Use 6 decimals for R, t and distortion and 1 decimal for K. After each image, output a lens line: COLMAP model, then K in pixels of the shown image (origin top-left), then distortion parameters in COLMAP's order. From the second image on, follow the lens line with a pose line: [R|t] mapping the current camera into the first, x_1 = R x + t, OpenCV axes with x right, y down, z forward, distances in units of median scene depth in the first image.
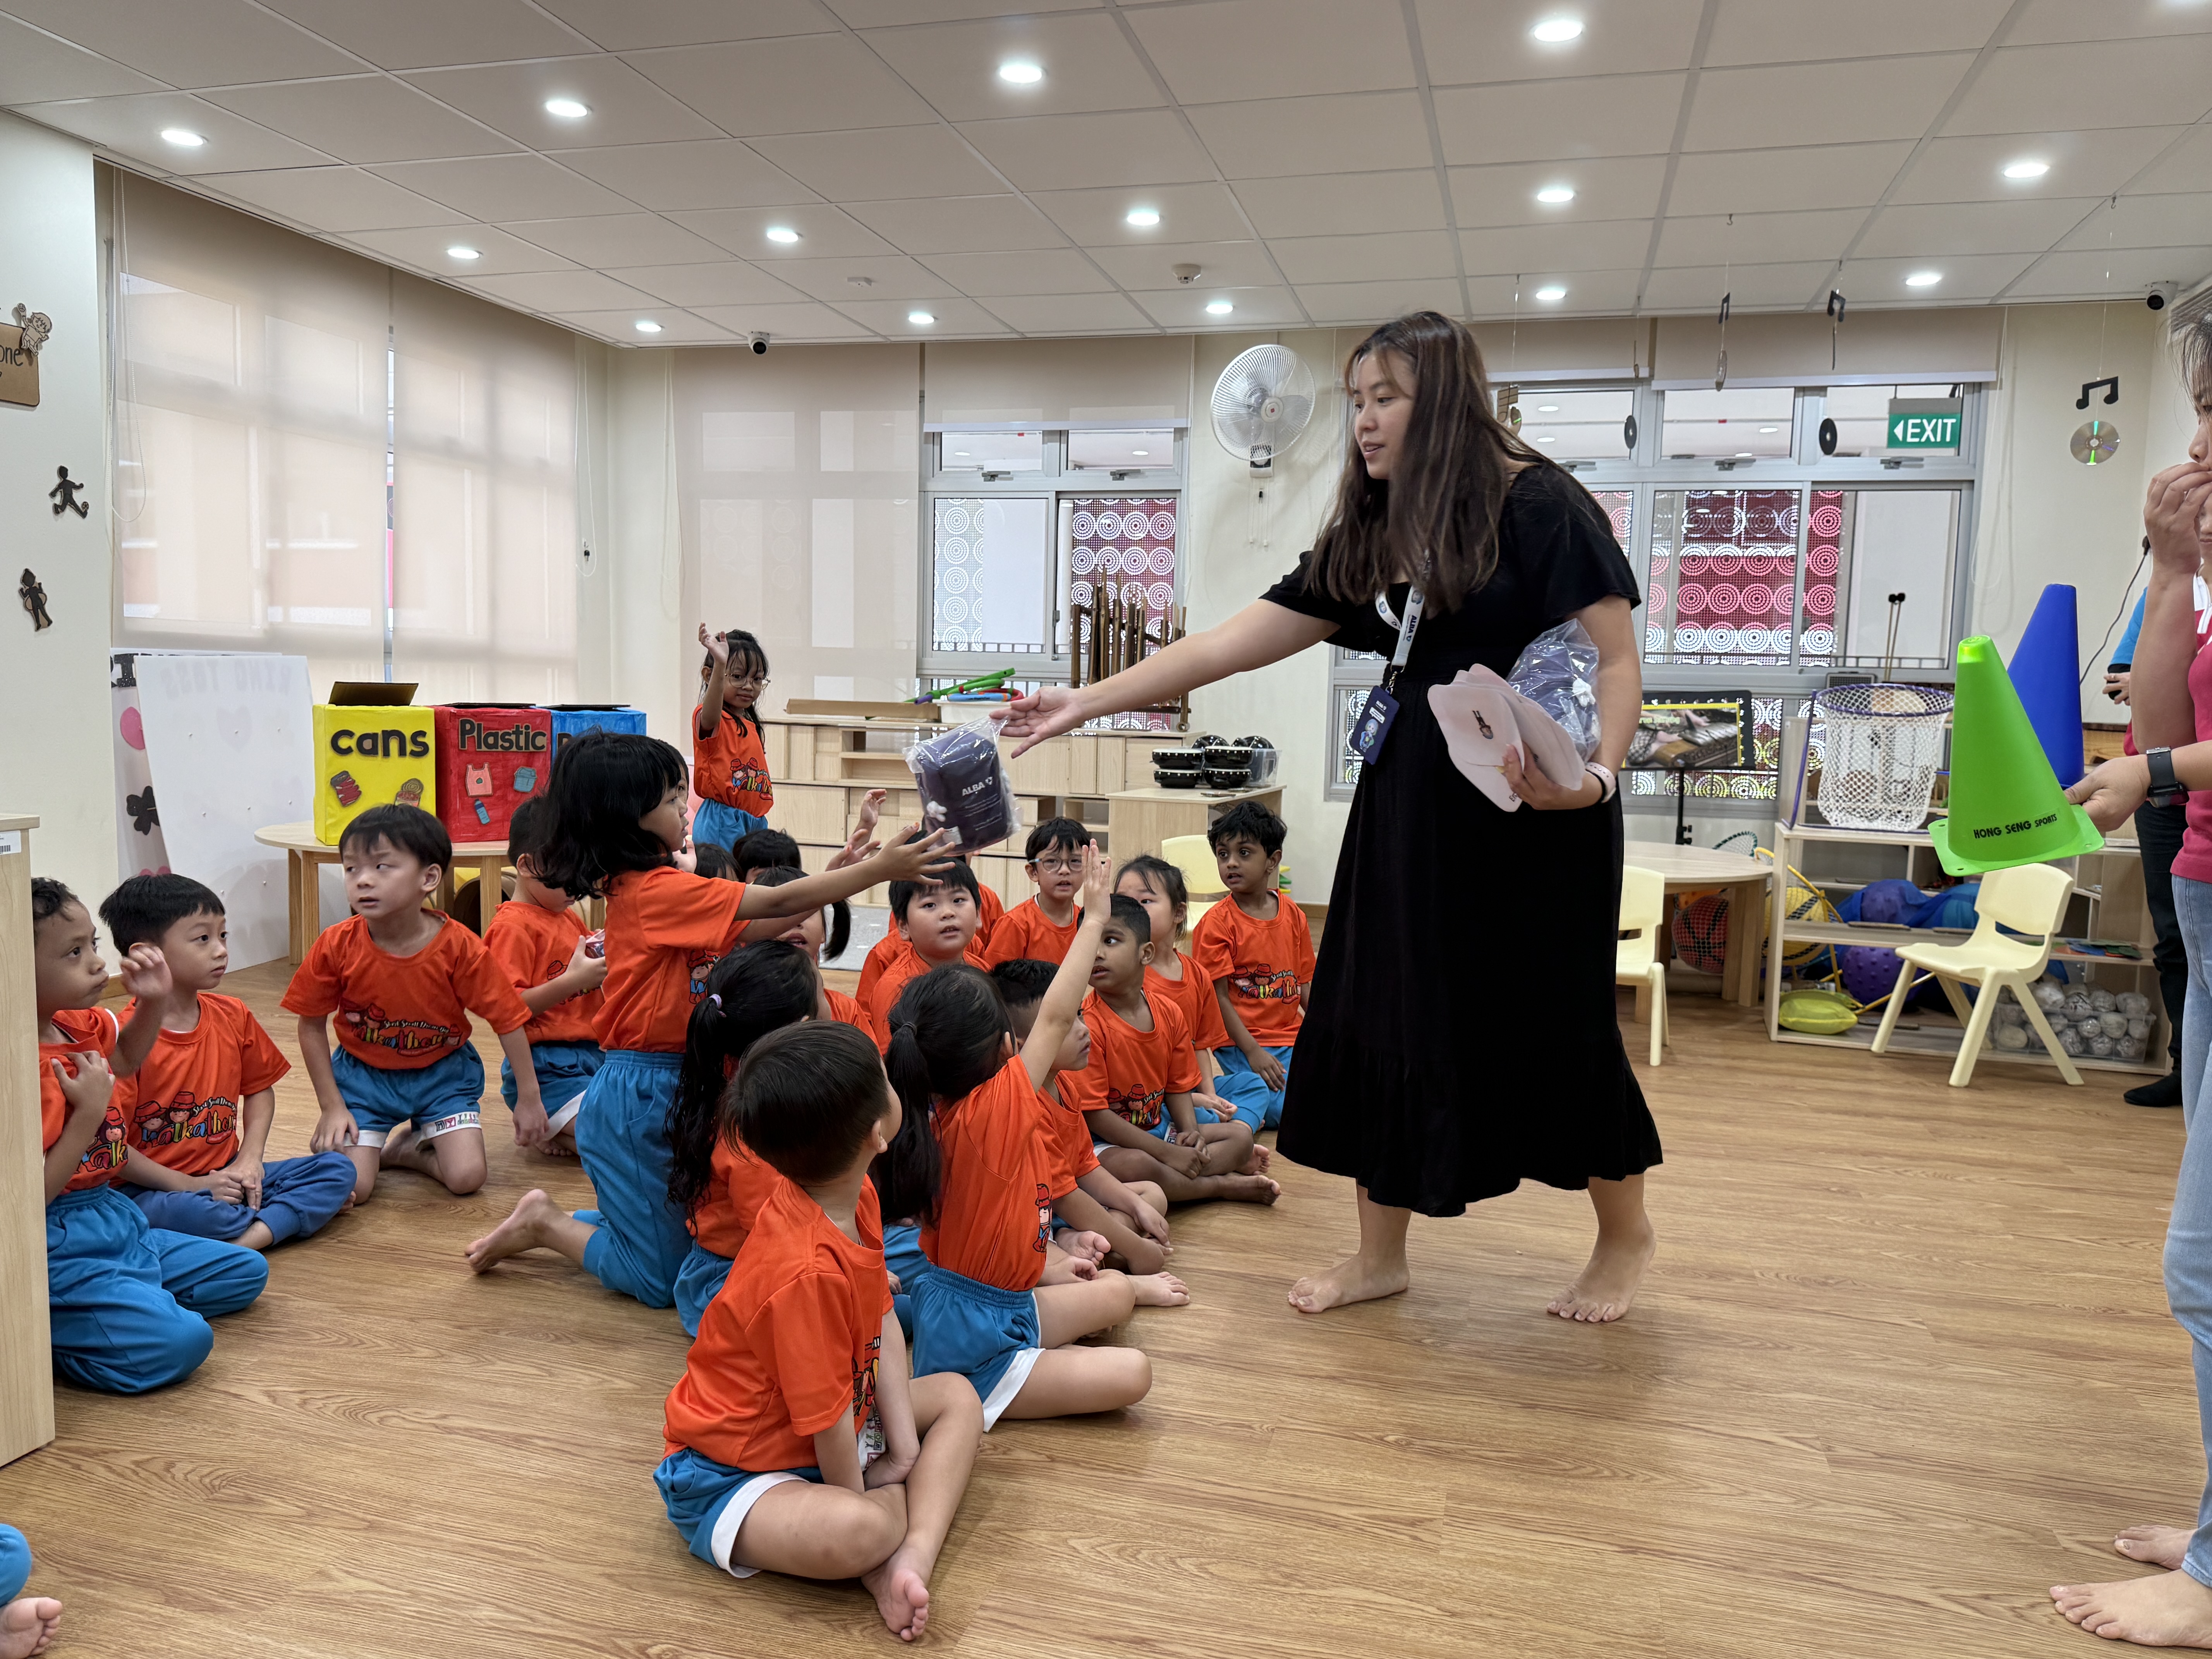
lens RADIAL K [[1587.8, 0, 1092.9], [0, 1587.8, 841.4], [0, 0, 1]] dist [0.068145, -0.099440]
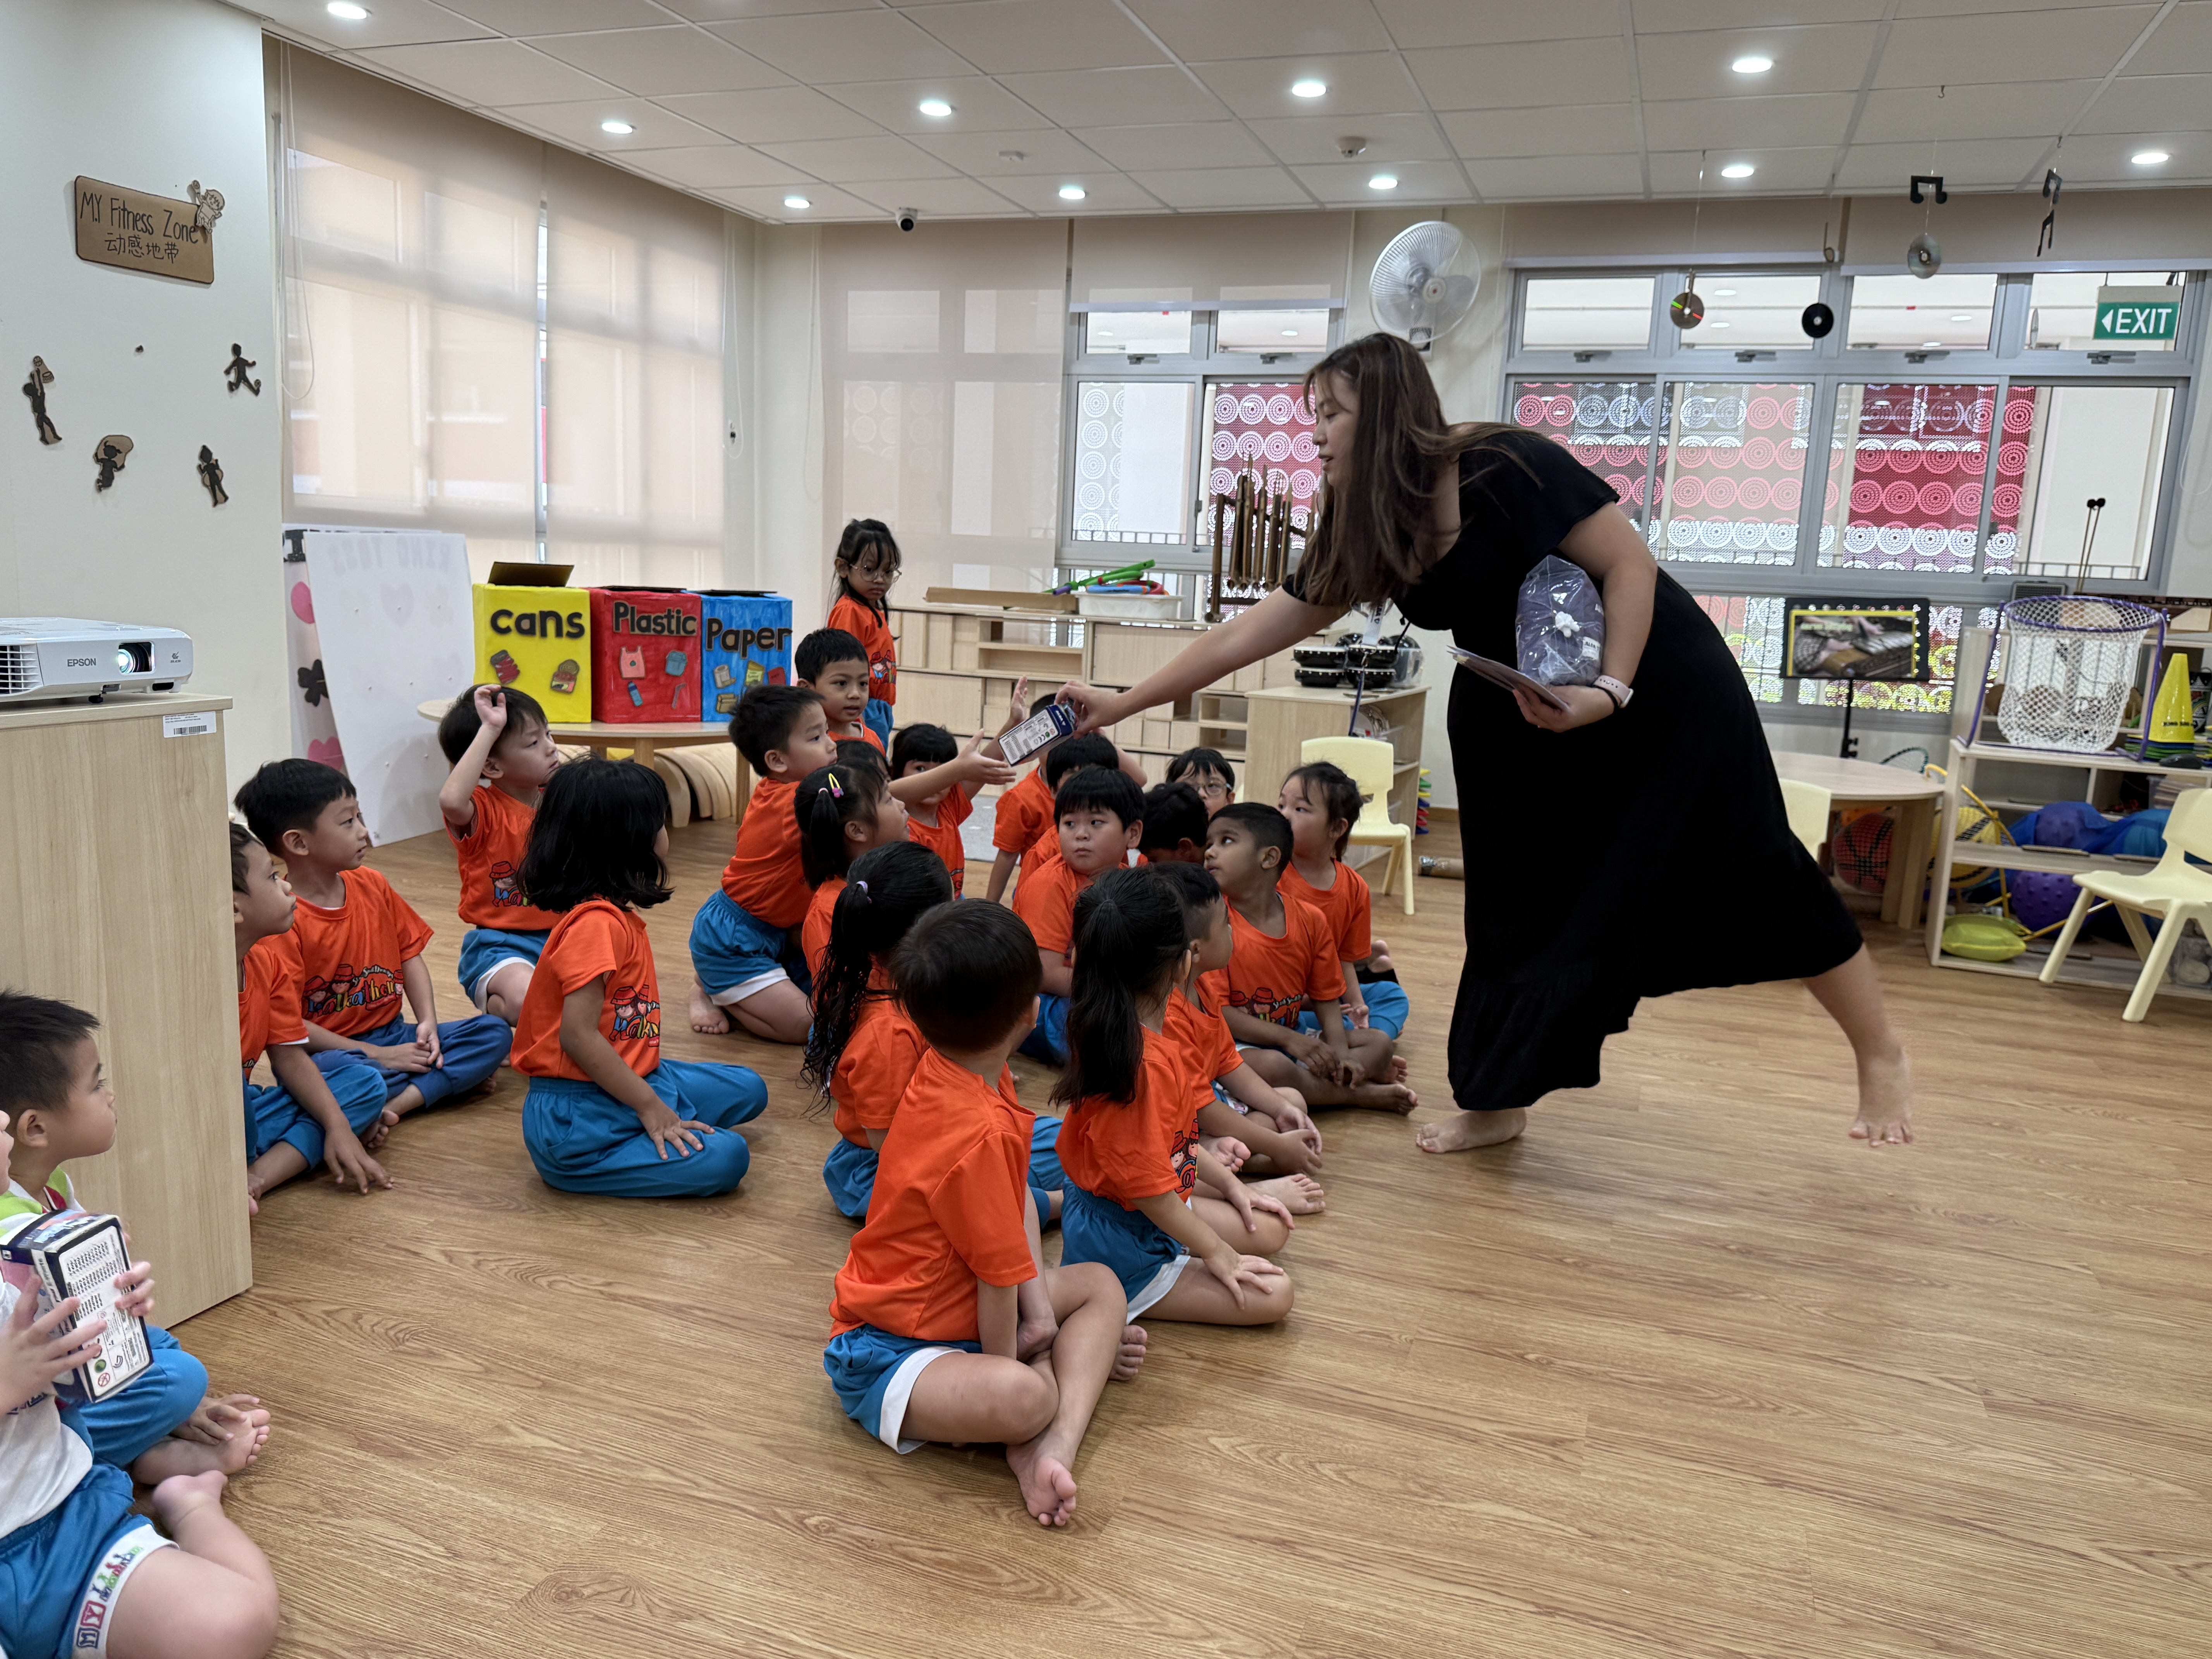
lens RADIAL K [[1587.8, 0, 1092.9], [0, 1587.8, 841.4], [0, 0, 1]] dist [0.068145, -0.099440]
pose [[0.996575, 0.033004, -0.075826, -0.010128], [-0.027594, 0.997072, 0.071312, -0.005461], [0.077958, -0.068975, 0.994568, 0.003639]]
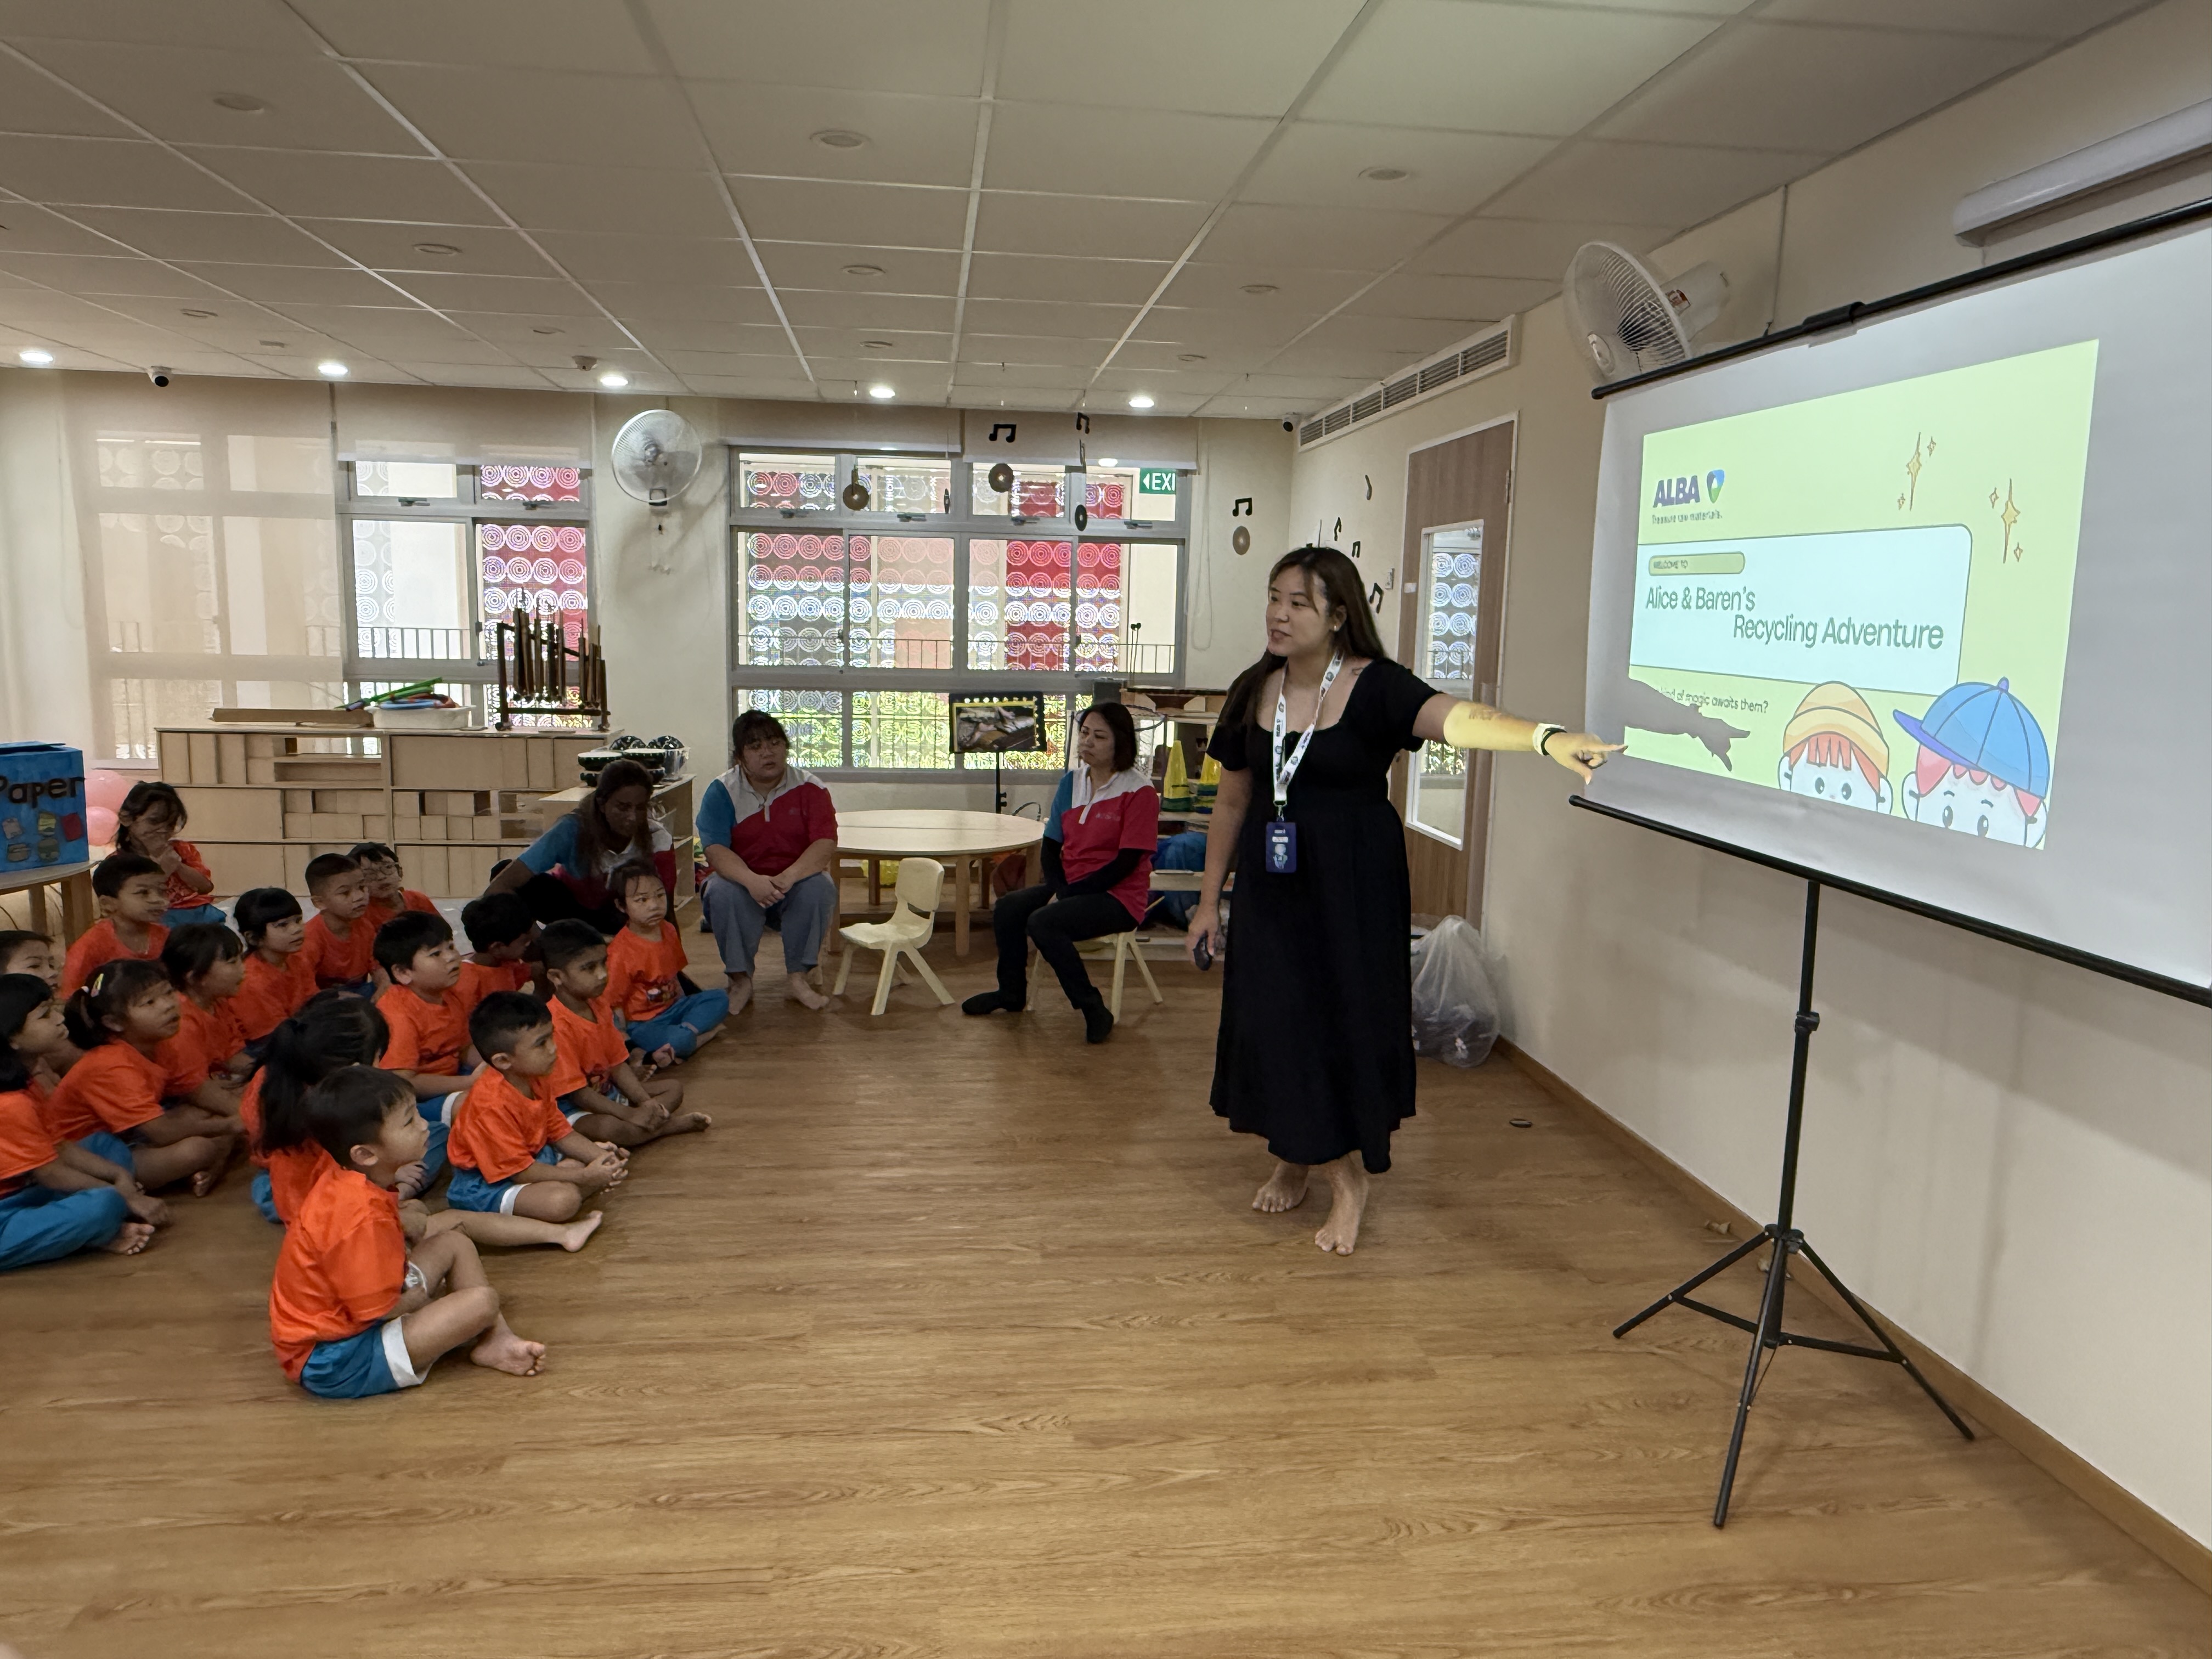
lens RADIAL K [[1447.6, 0, 1091.4], [0, 1447.6, 823.3], [0, 0, 1]] dist [0.004727, 0.002228]
pose [[0.926688, -0.057392, 0.371424, -0.015164], [0.035358, 0.997202, 0.065871, -0.078699], [-0.374165, -0.047909, 0.926124, -0.193969]]
